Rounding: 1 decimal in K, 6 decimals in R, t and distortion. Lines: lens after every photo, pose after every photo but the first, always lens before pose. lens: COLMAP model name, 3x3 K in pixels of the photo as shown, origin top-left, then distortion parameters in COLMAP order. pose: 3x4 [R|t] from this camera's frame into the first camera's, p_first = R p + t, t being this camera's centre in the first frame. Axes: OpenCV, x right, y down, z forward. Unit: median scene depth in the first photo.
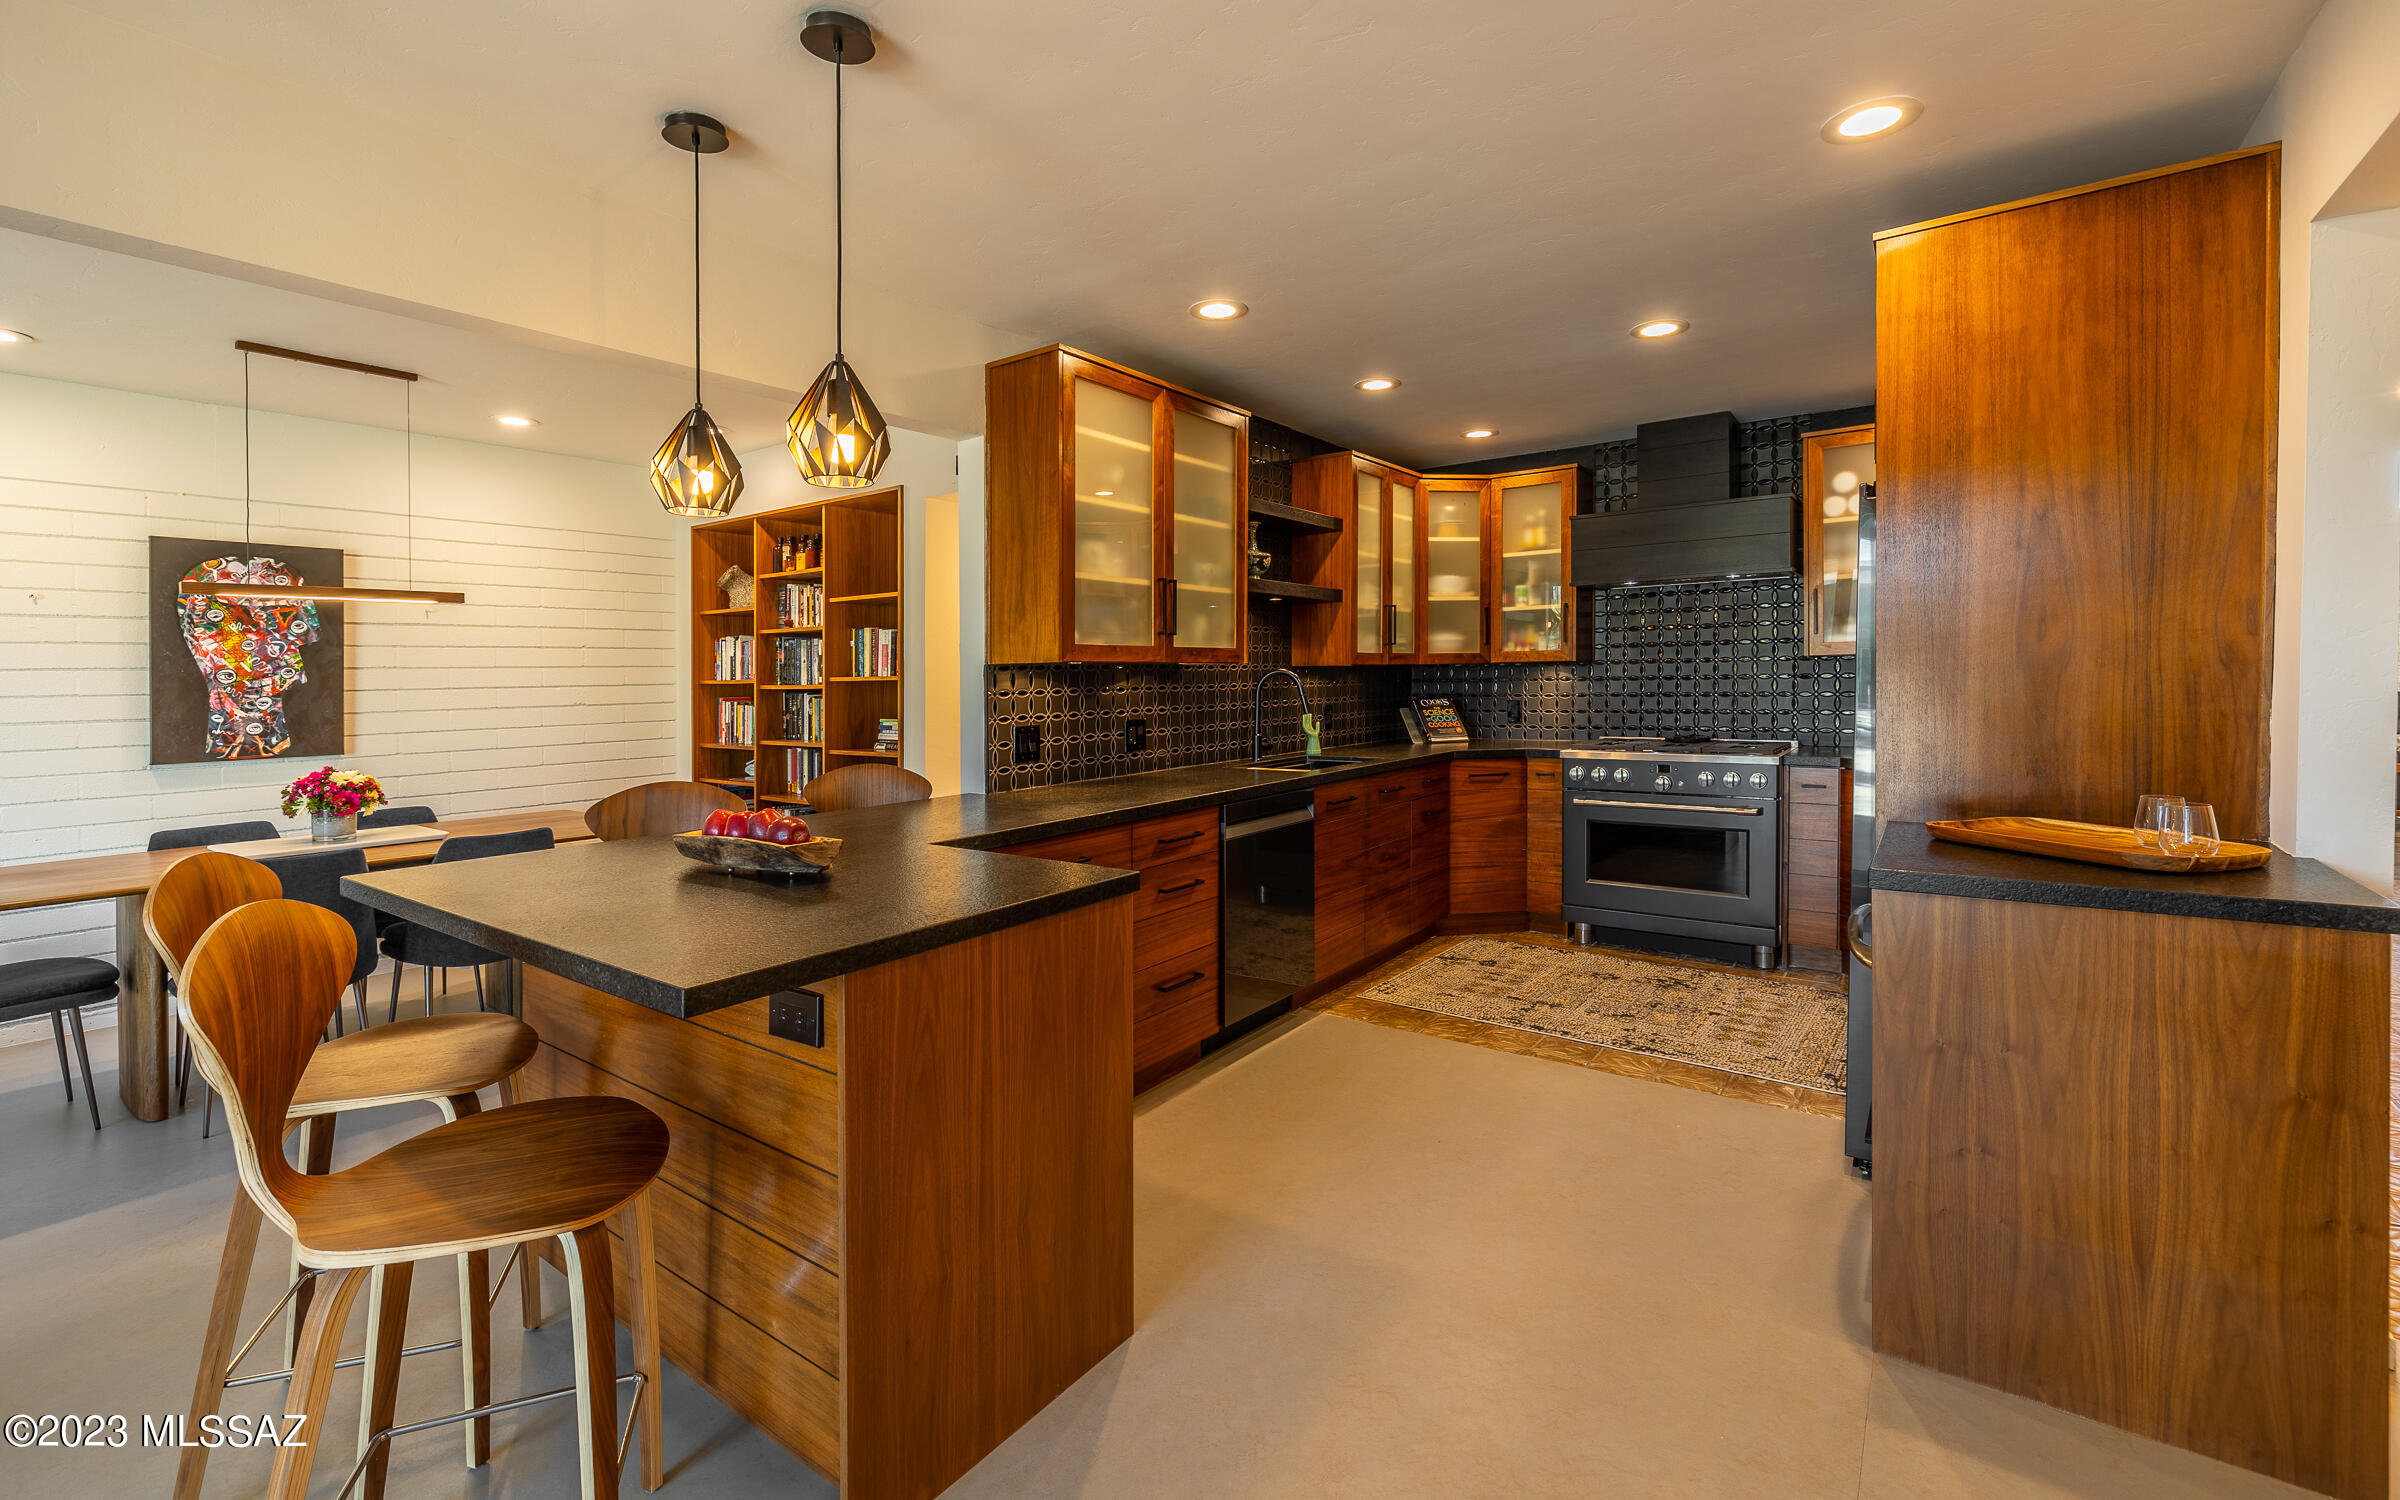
lens RADIAL K [[1035.9, 0, 1190.0], [0, 1035.9, 721.6], [0, 0, 1]] dist [0.001127, 0.000092]
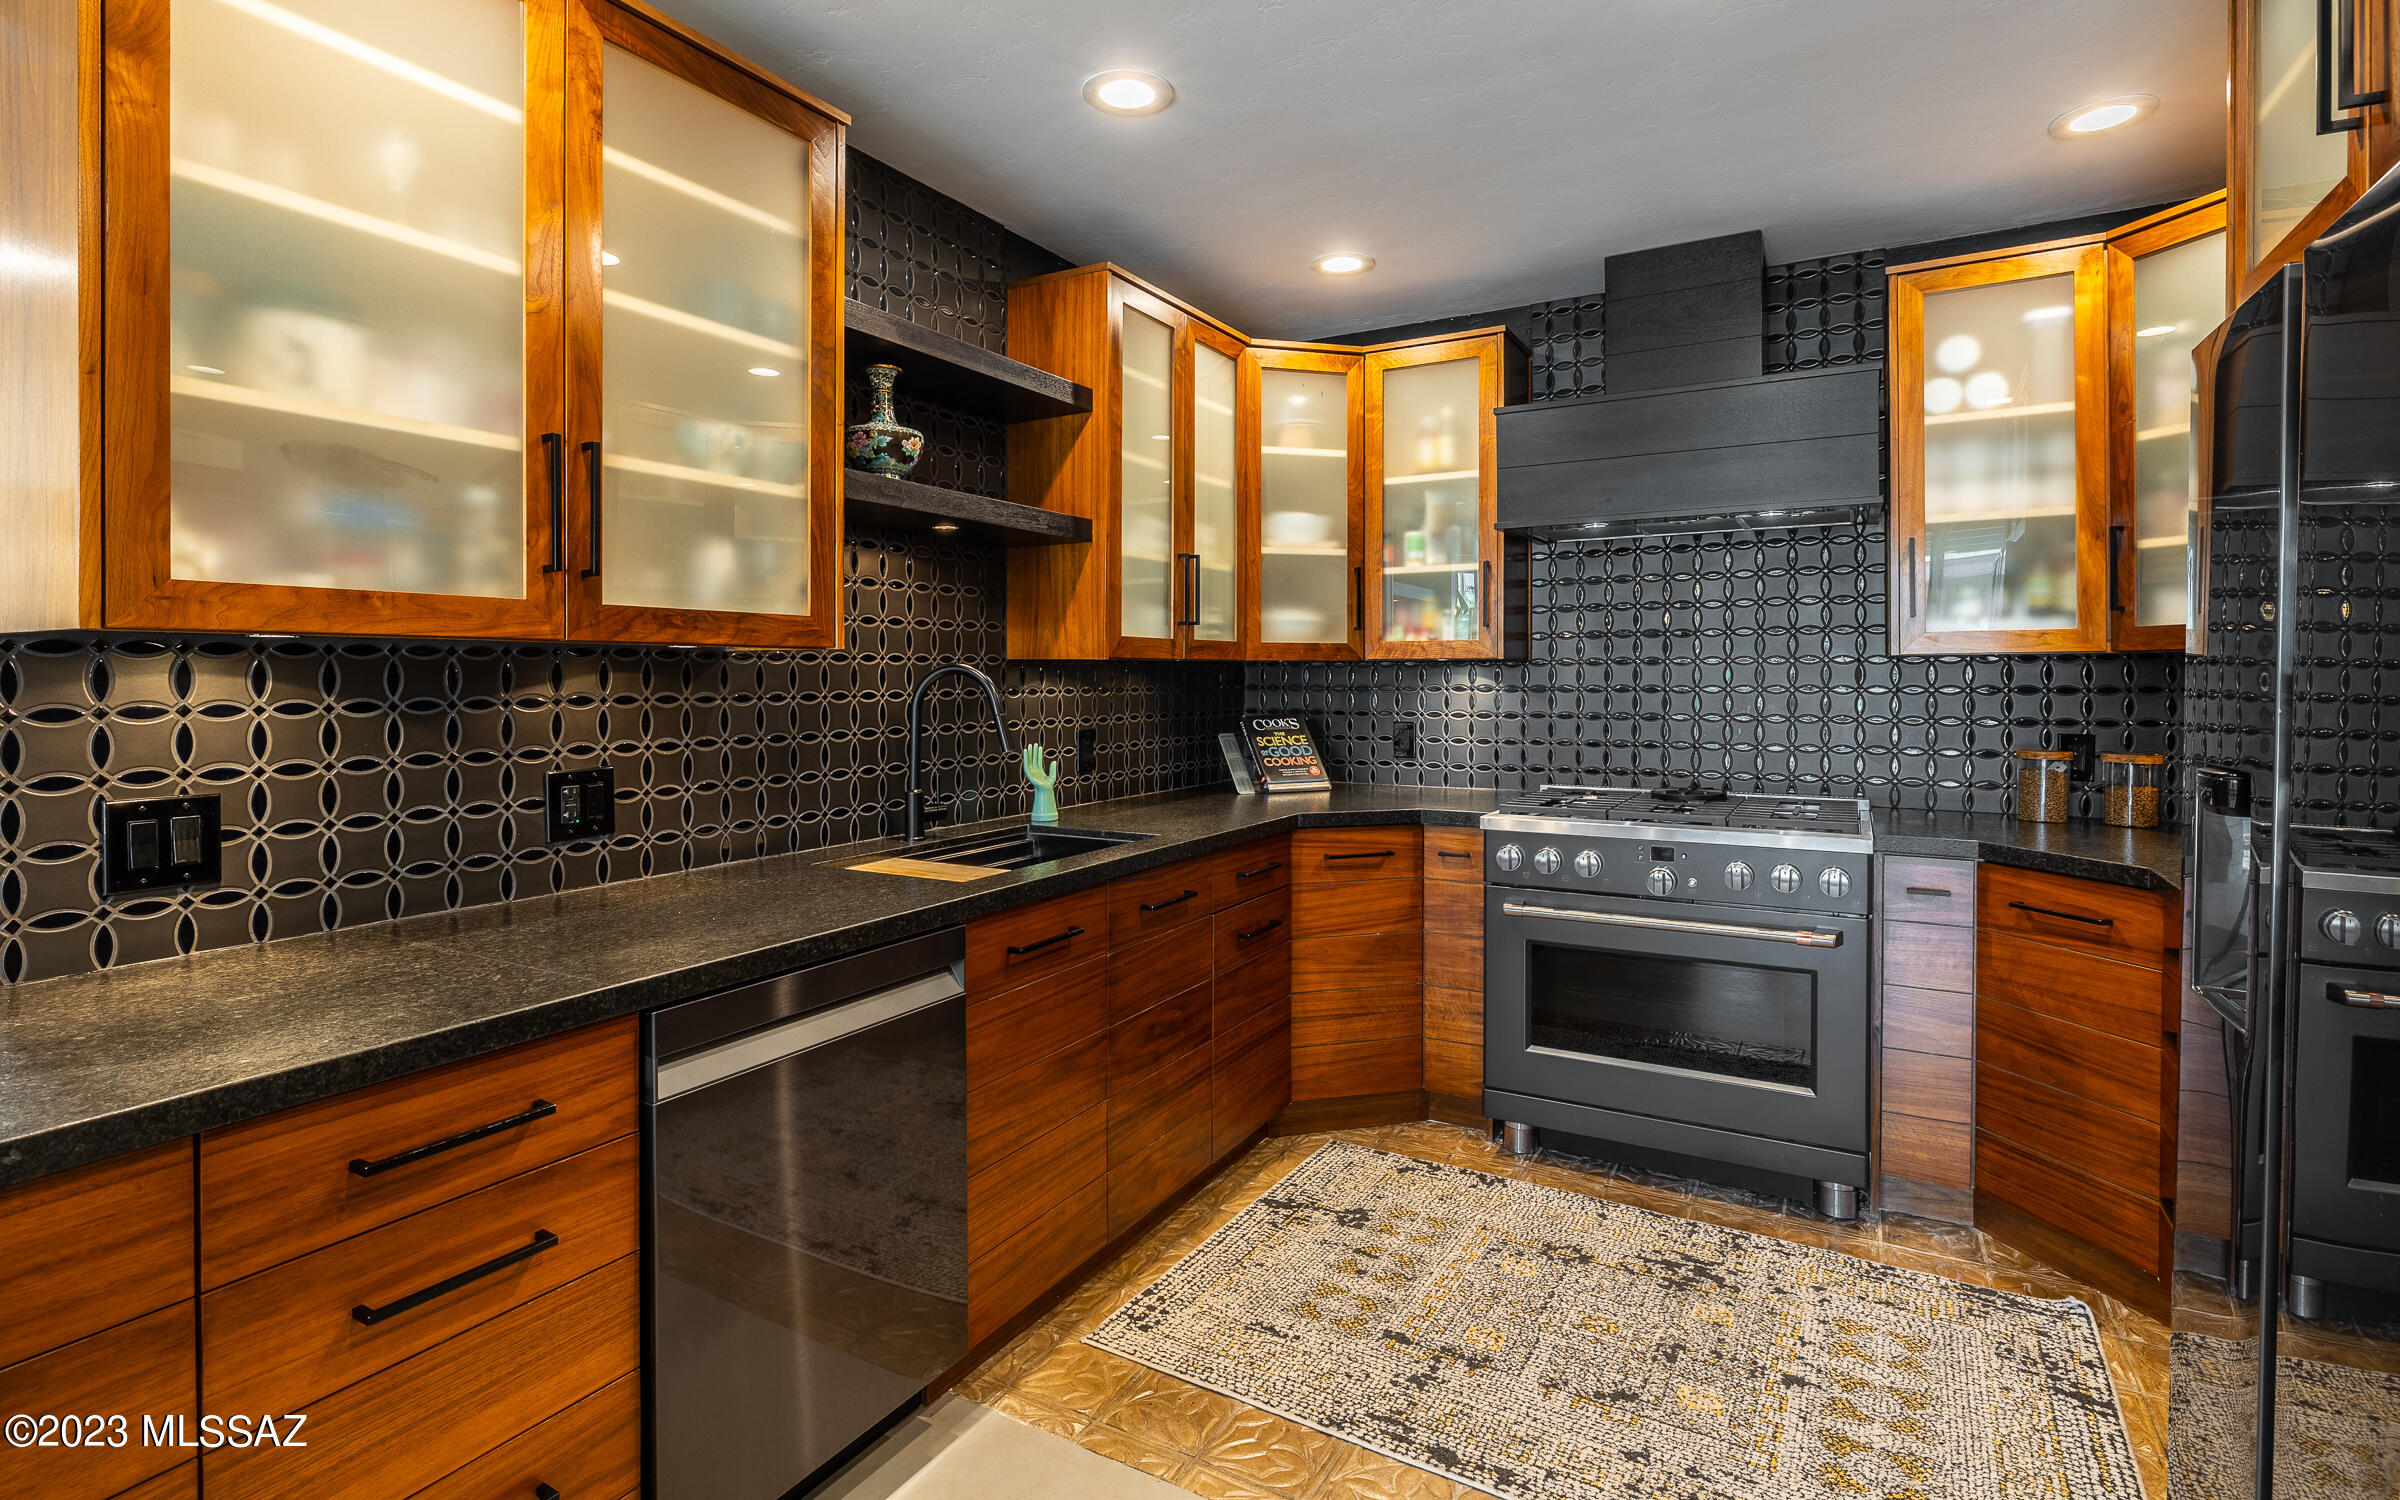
lens RADIAL K [[1155.0, 0, 1198.3], [0, 1155.0, 673.7], [0, 0, 1]] dist [-0.002136, -0.000354]
pose [[0.992901, 0.013863, 0.118135, 0.128986], [-0.008351, 0.998859, -0.047020, -0.018510], [-0.118652, 0.045700, 0.991884, 0.389677]]
